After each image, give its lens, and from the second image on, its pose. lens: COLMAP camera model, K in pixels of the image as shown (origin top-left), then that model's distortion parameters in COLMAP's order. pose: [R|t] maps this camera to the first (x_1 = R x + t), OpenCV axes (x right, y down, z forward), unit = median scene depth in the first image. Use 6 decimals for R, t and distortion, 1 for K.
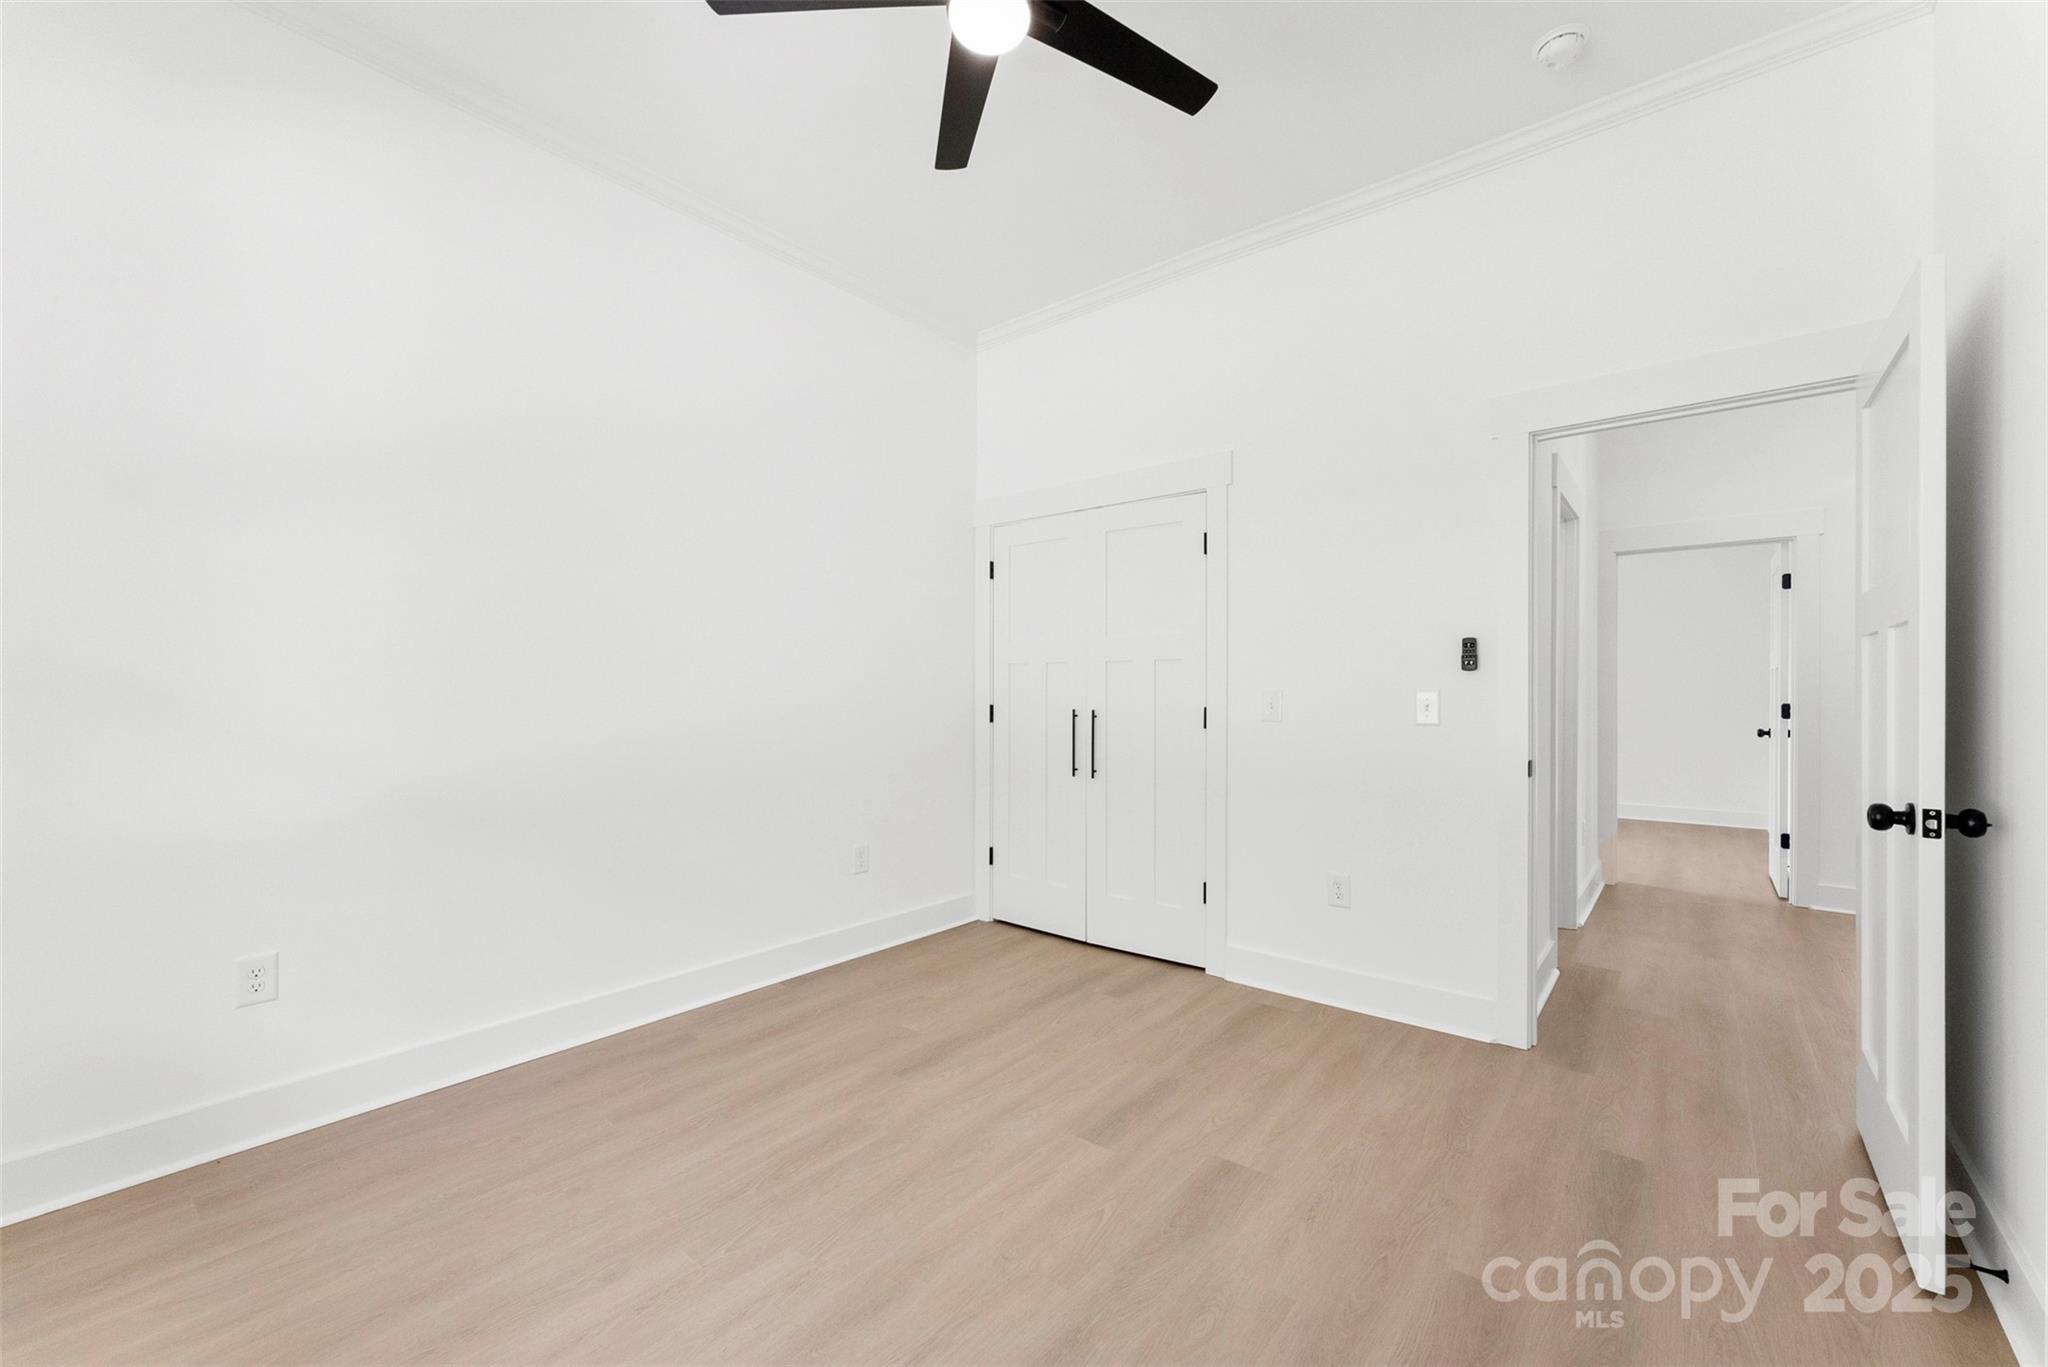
lens RADIAL K [[824.6, 0, 1018.4], [0, 824.6, 692.2], [0, 0, 1]] dist [-0.002731, 0.000239]
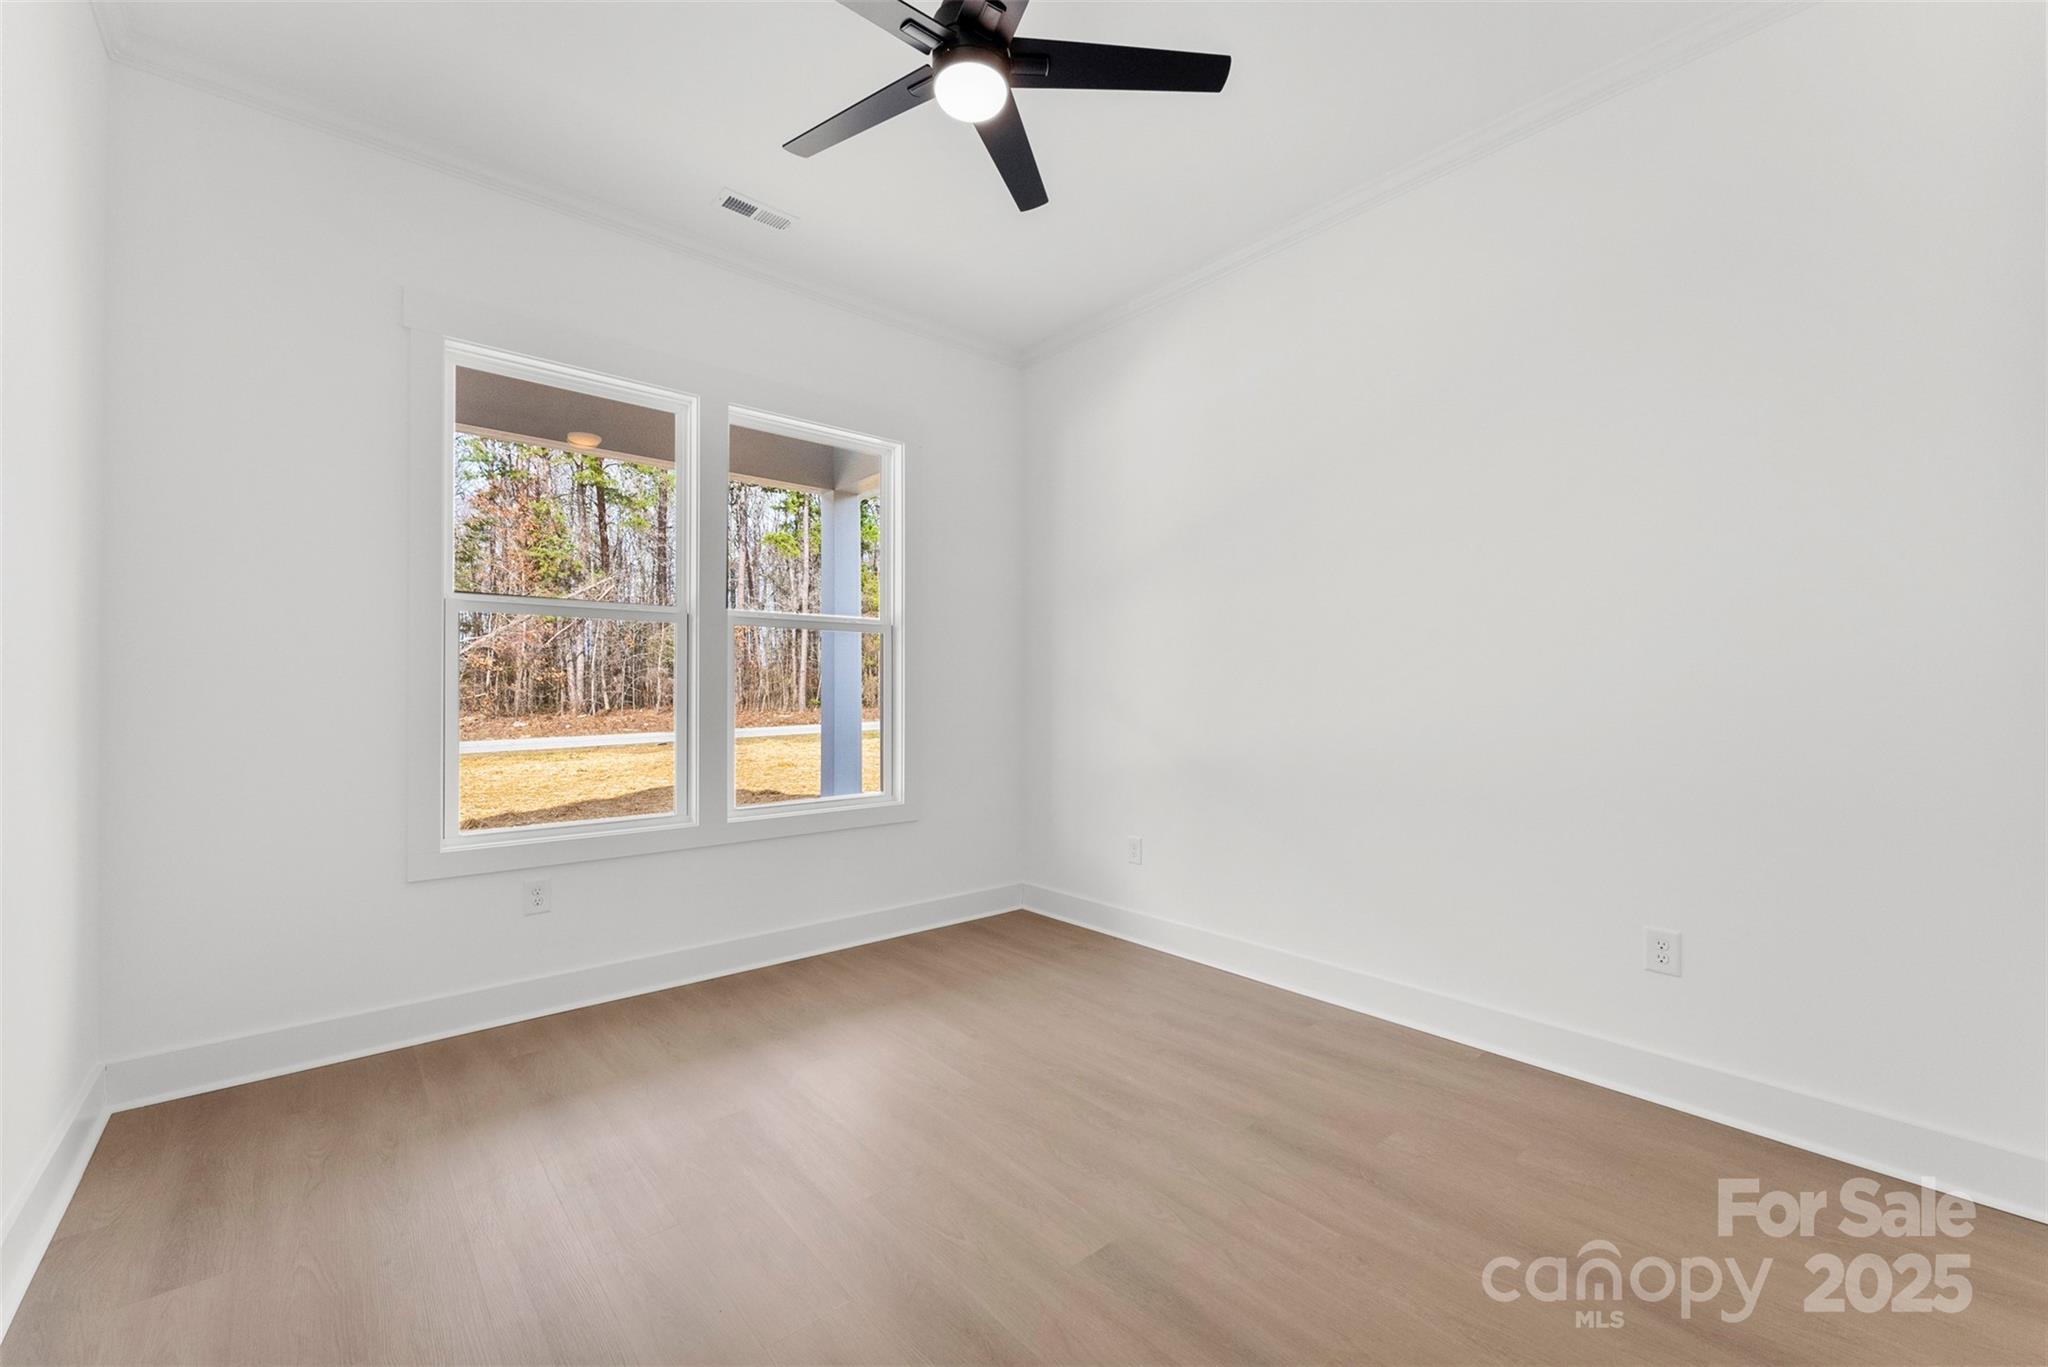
lens RADIAL K [[824.6, 0, 1018.7], [0, 824.6, 686.5], [0, 0, 1]] dist [-0.002731, 0.000239]
pose [[-0.182965, -0.005717, -0.983103, 0.736814], [0.005876, 0.999959, -0.006908, 0.001240], [0.983102, -0.007040, -0.182924, 0.889524]]
